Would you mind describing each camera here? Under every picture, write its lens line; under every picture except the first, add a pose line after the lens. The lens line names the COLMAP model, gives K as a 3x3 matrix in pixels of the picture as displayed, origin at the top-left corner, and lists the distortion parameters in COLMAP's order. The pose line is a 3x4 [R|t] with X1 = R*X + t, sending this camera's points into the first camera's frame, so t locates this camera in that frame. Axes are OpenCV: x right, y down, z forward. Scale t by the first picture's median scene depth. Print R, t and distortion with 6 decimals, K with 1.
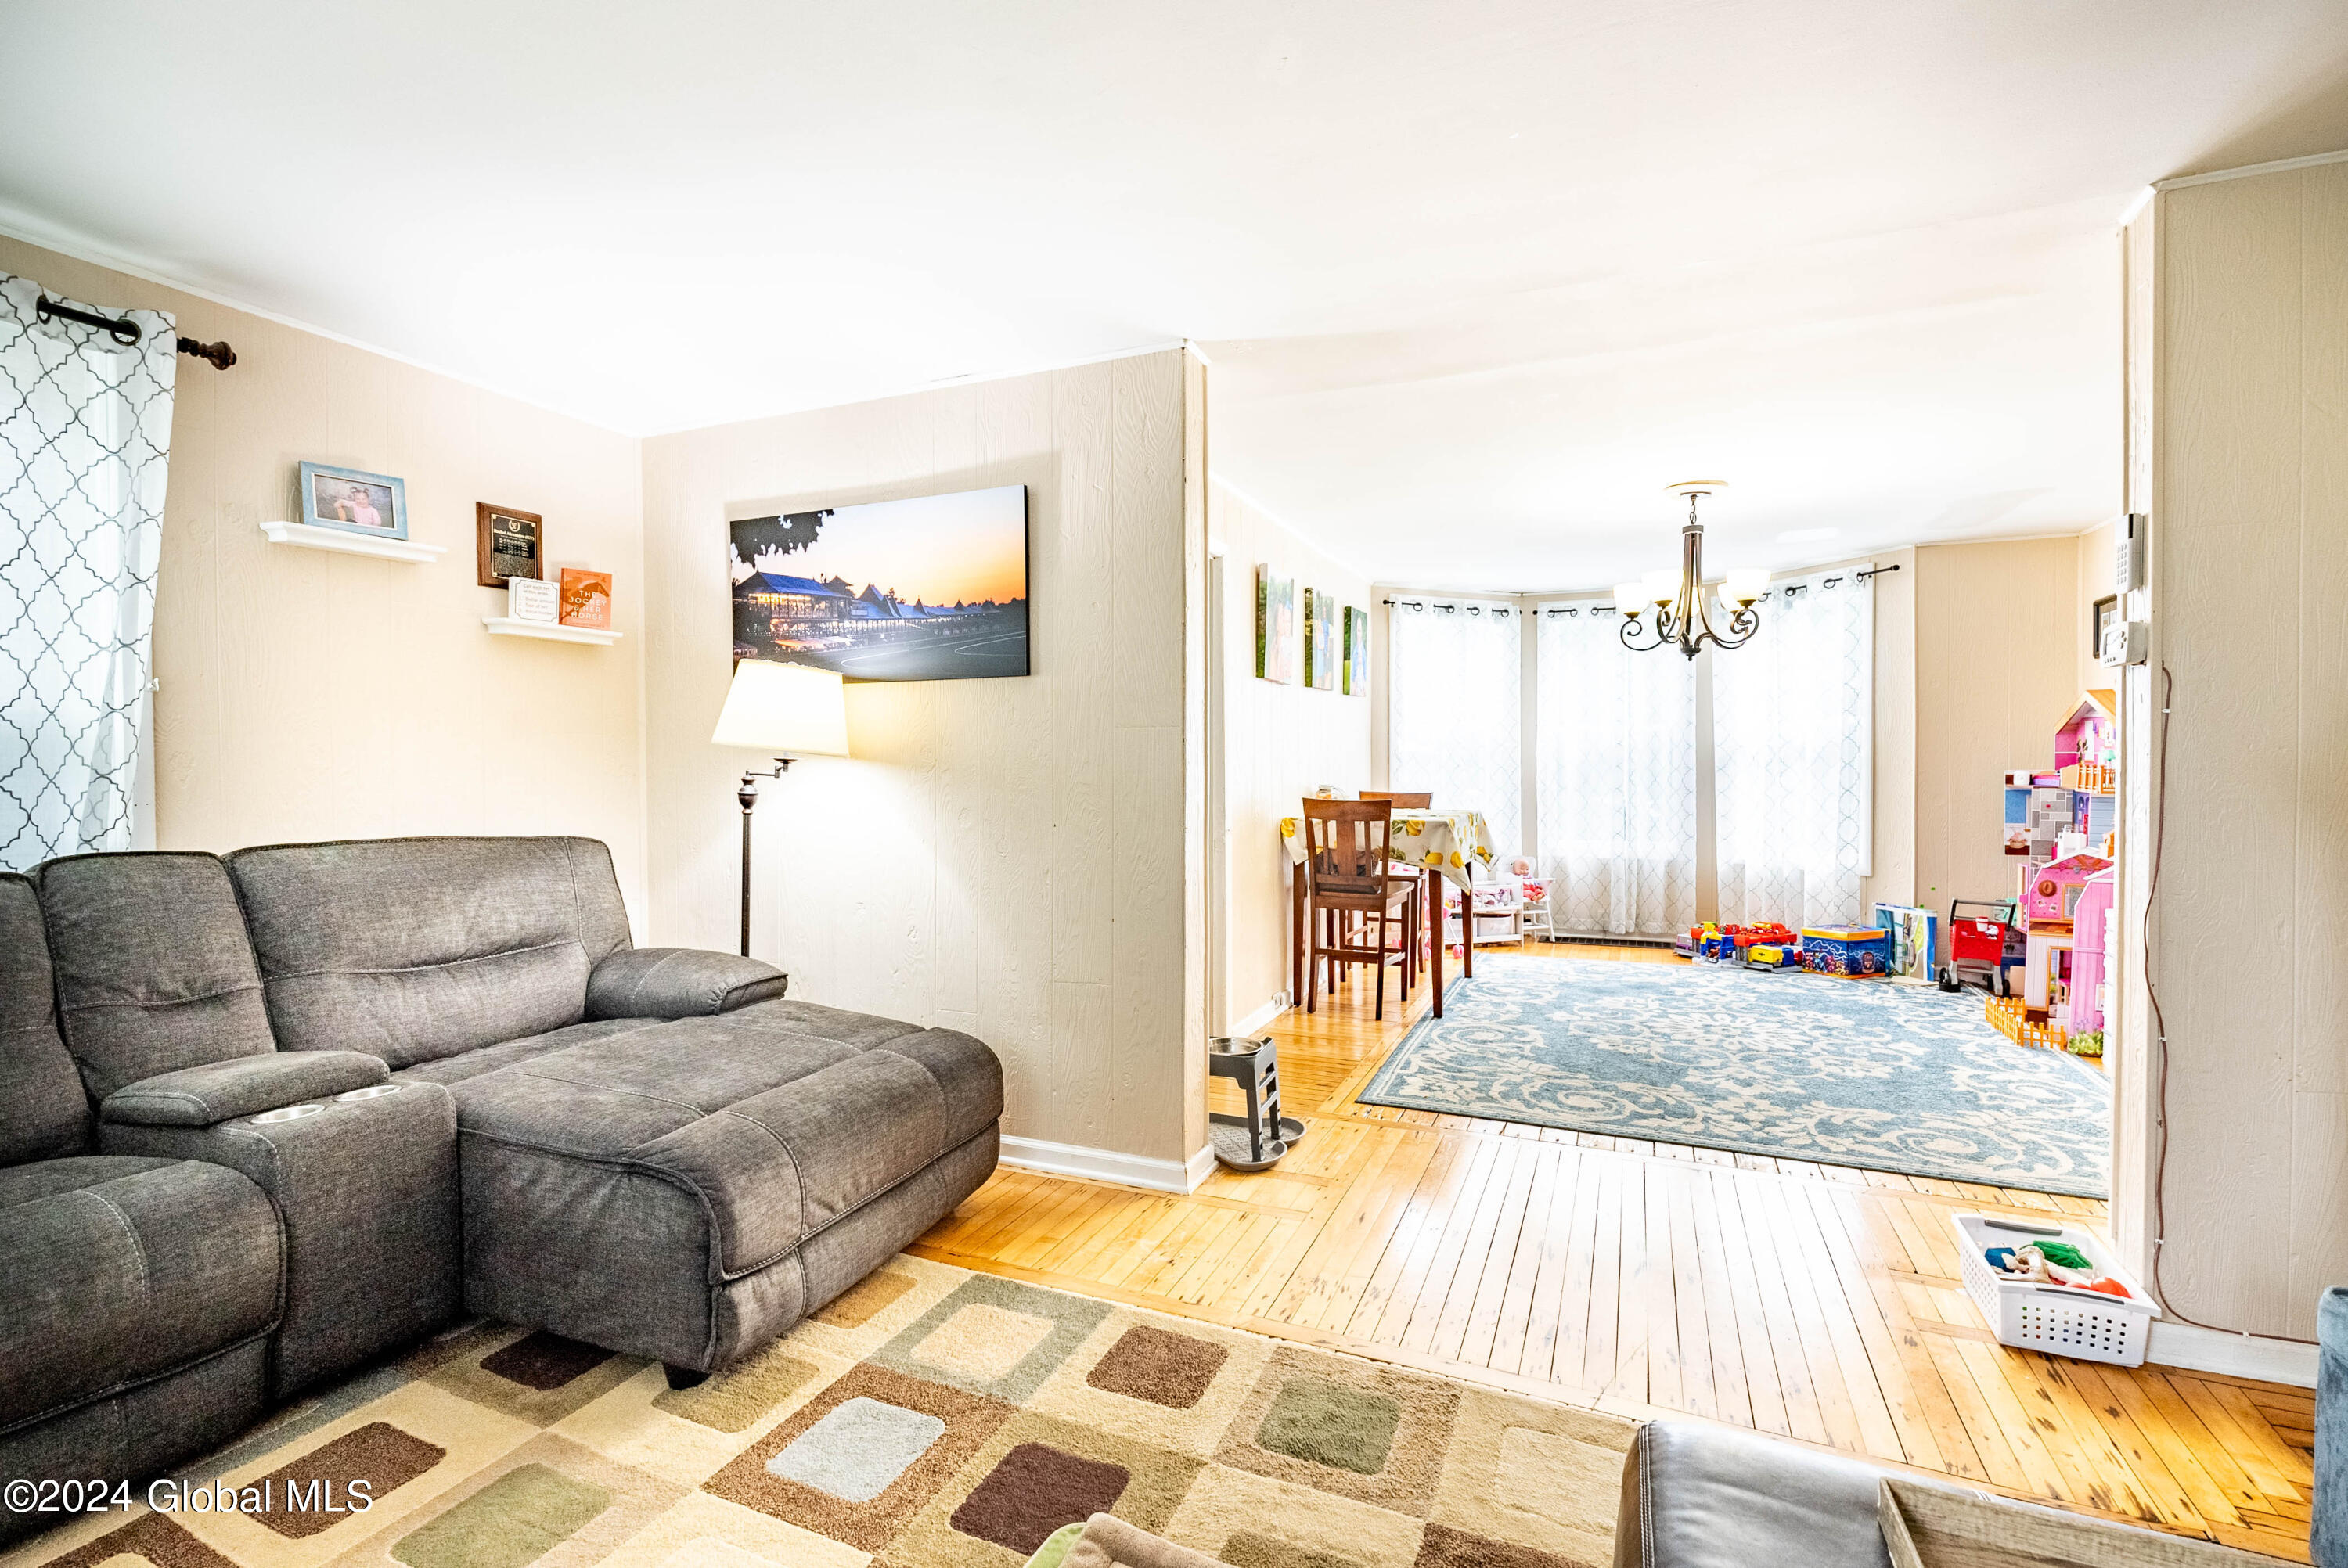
lens RADIAL K [[1093.6, 0, 1133.1], [0, 1093.6, 772.9], [0, 0, 1]] dist [0.026635, -0.016852]
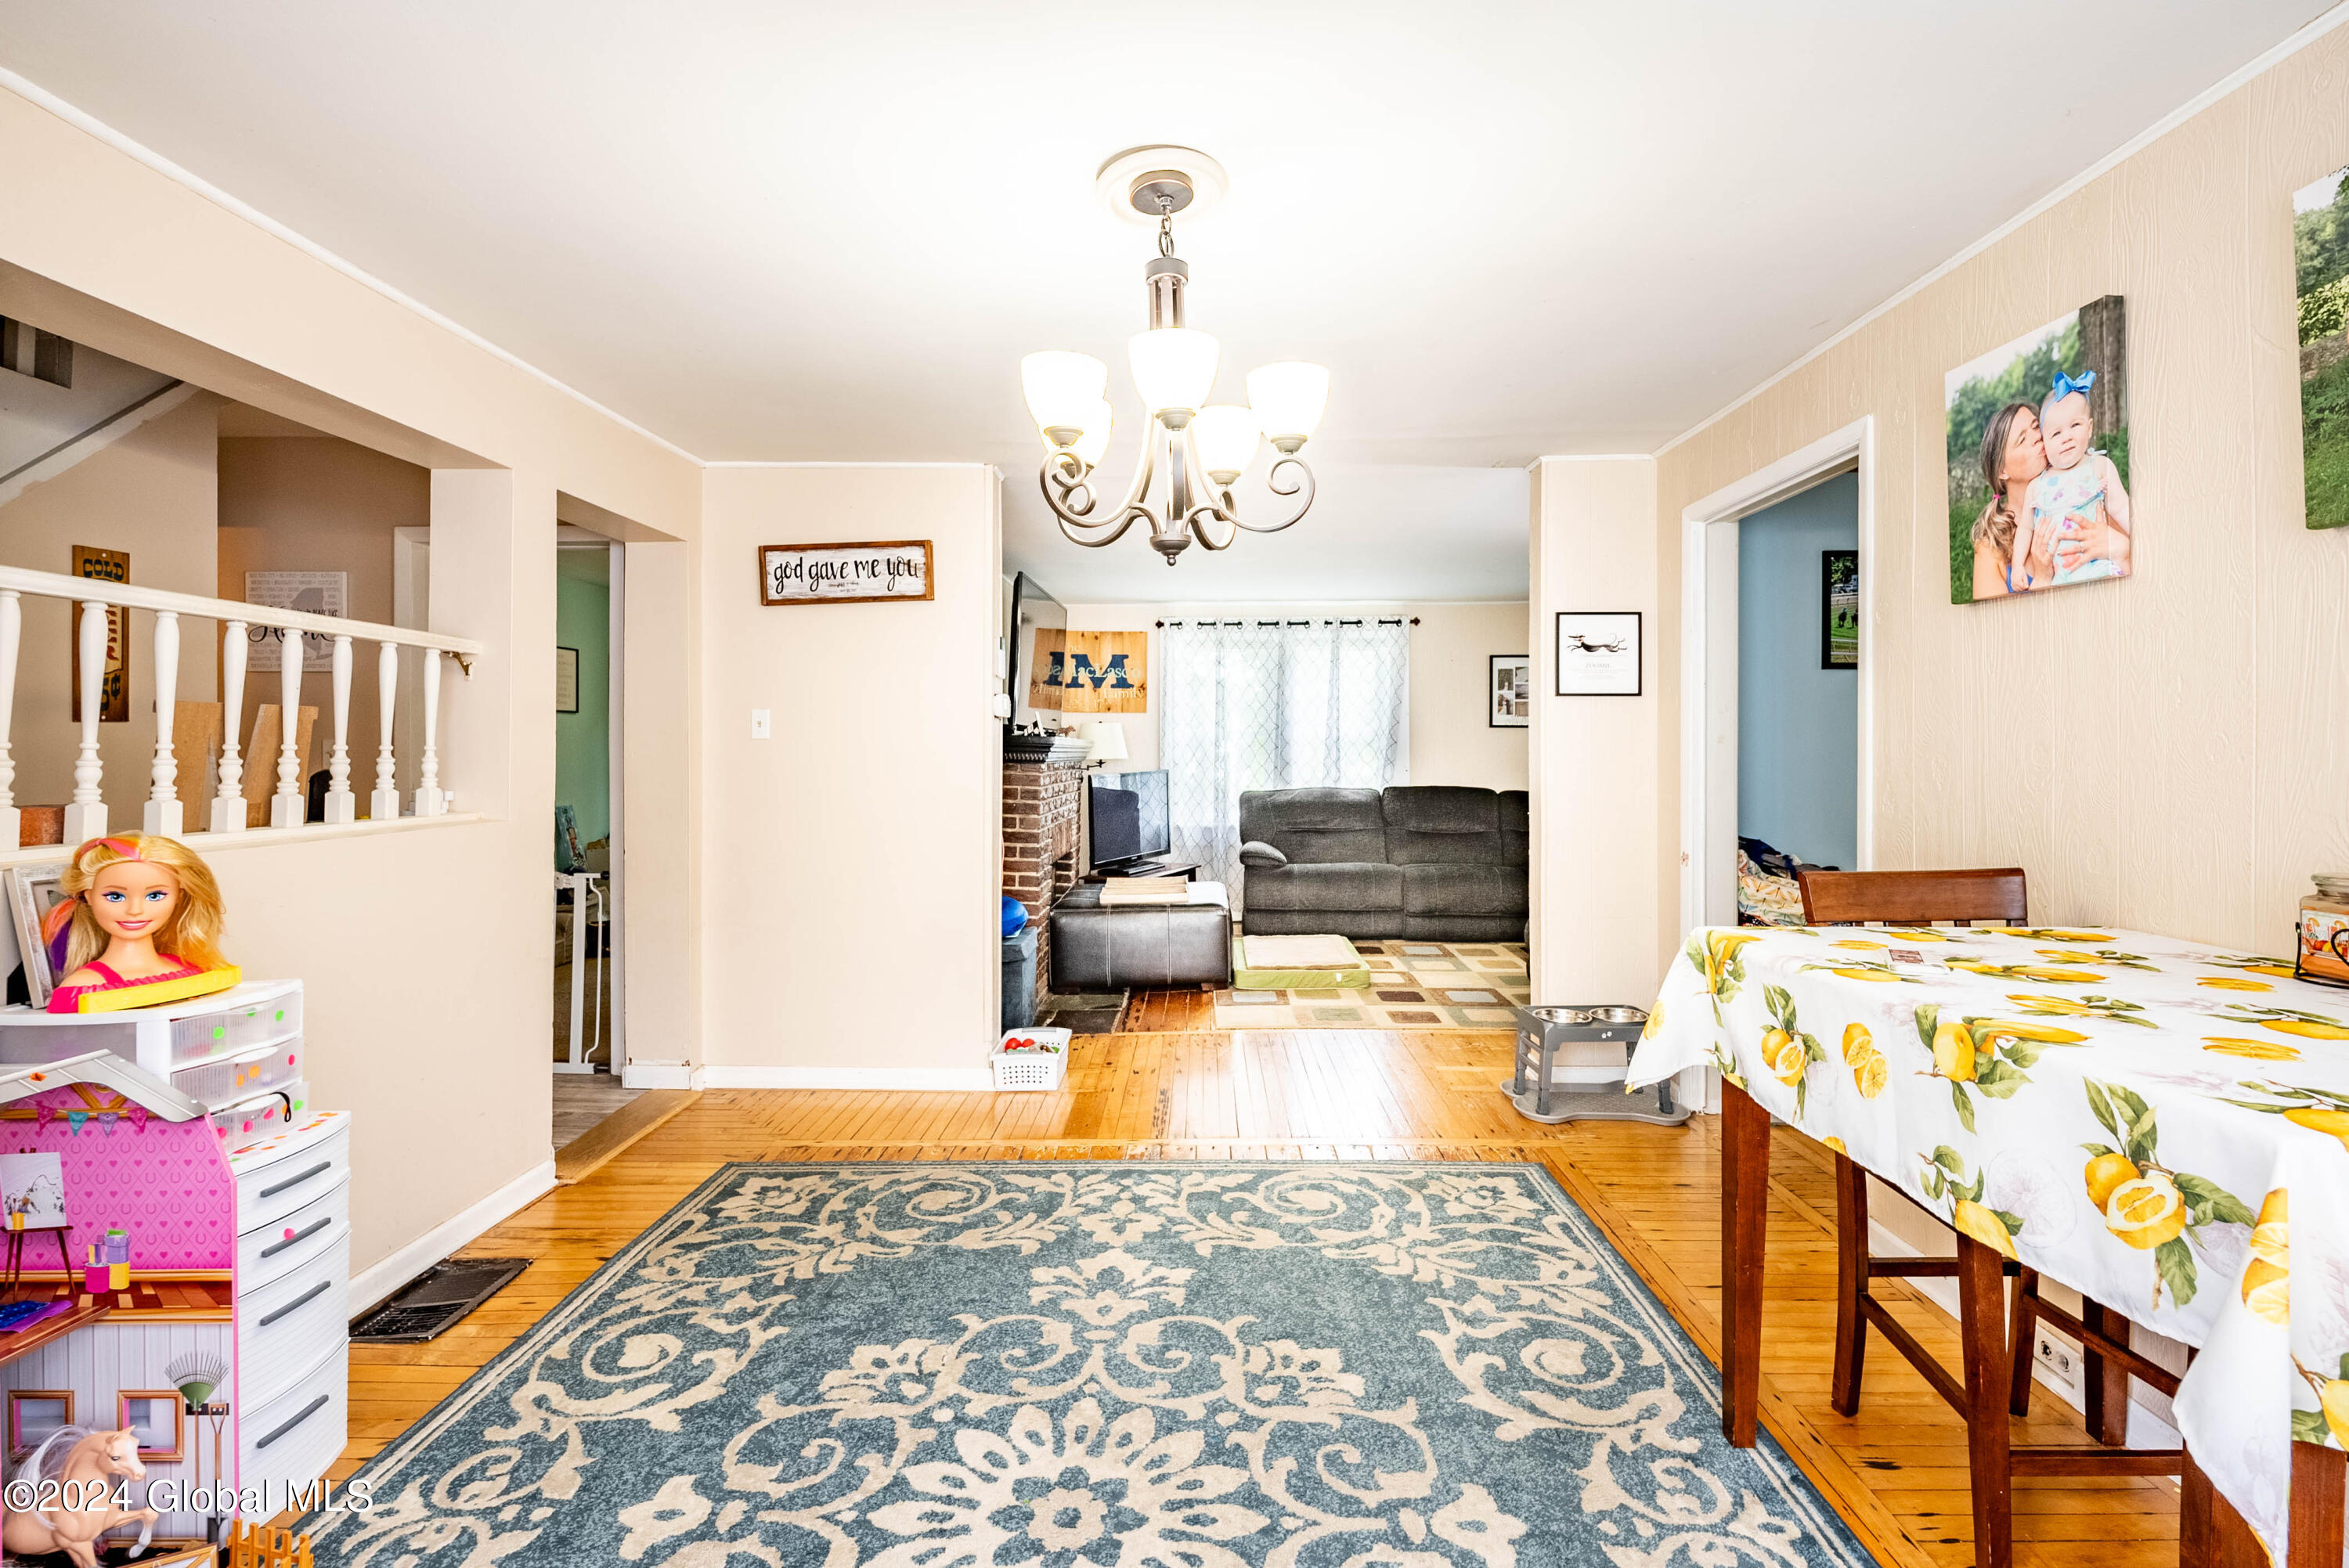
lens RADIAL K [[1044.4, 0, 1178.3], [0, 1044.4, 766.8], [0, 0, 1]] dist [0.003402, 0.000114]
pose [[-0.920049, 0.009478, -0.391689, 0.581390], [0.000116, 0.999714, 0.023919, -0.024087], [0.391804, 0.021961, -0.919787, 1.212492]]
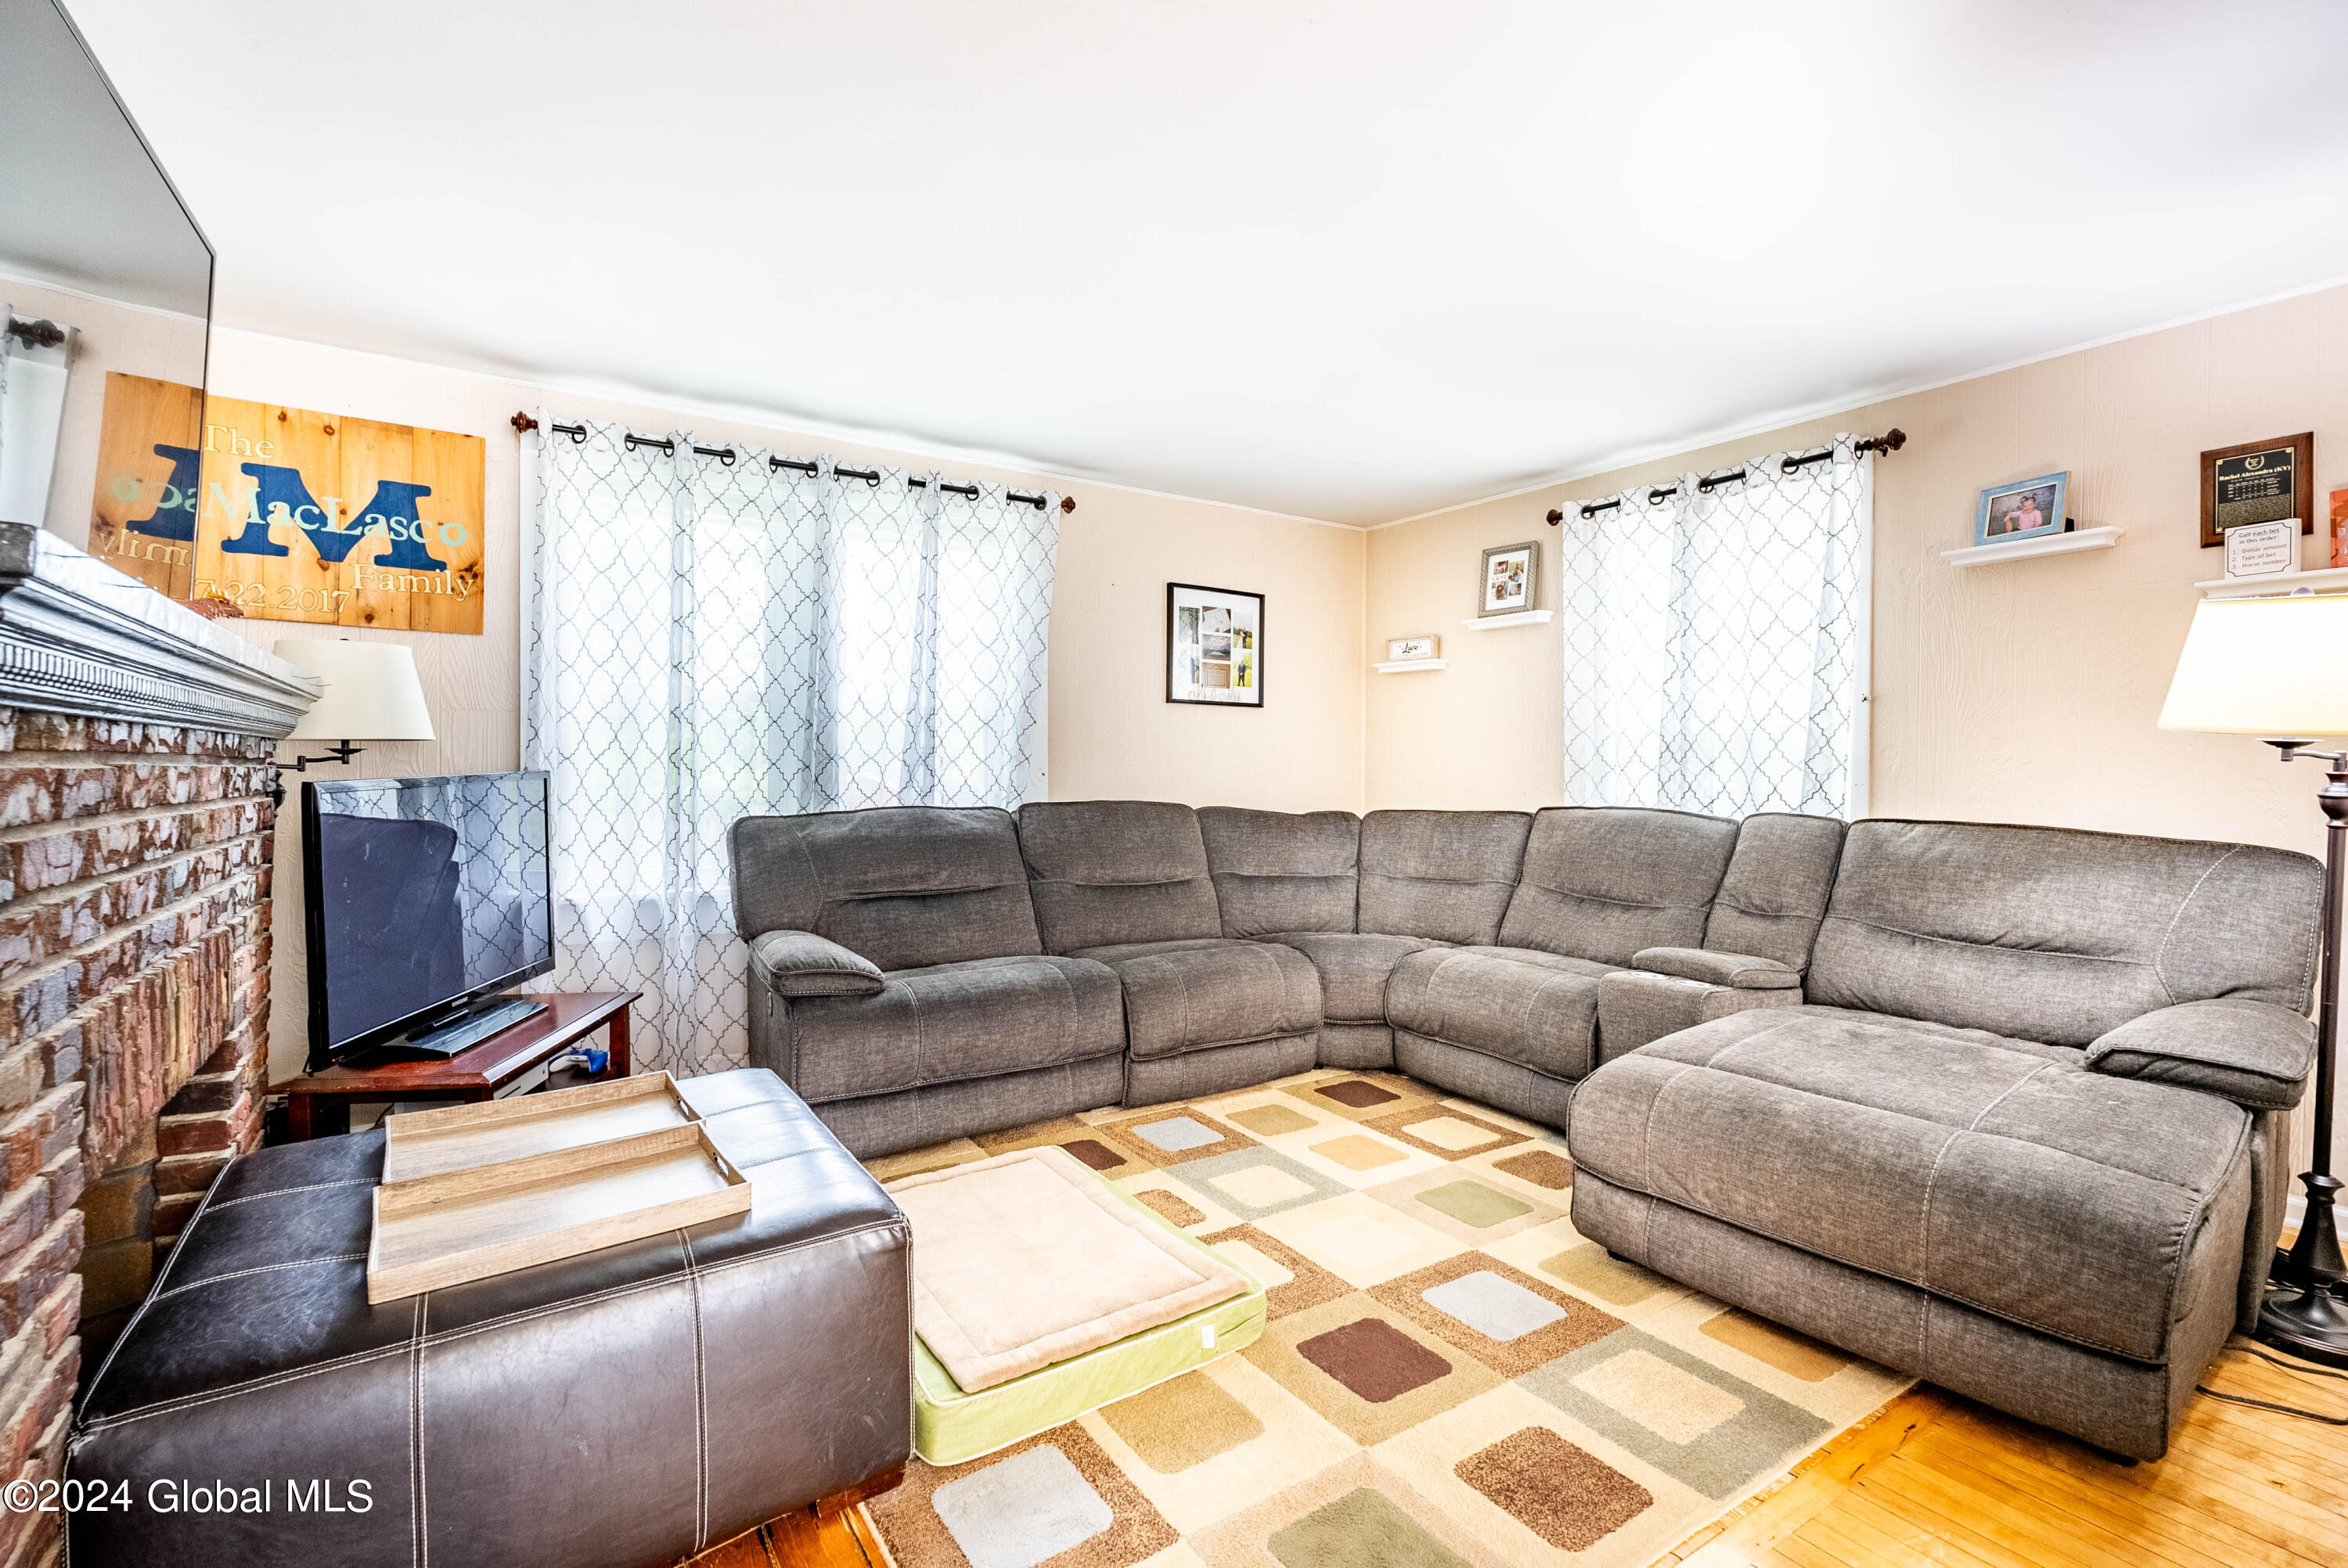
lens RADIAL K [[1042.7, 0, 1177.9], [0, 1042.7, 777.2], [0, 0, 1]] dist [-0.001495, -0.000198]
pose [[-0.523734, 0.006852, -0.851855, 0.348763], [-0.012884, 0.999790, 0.015963, 0.004822], [0.851785, 0.019335, -0.523535, 0.494355]]
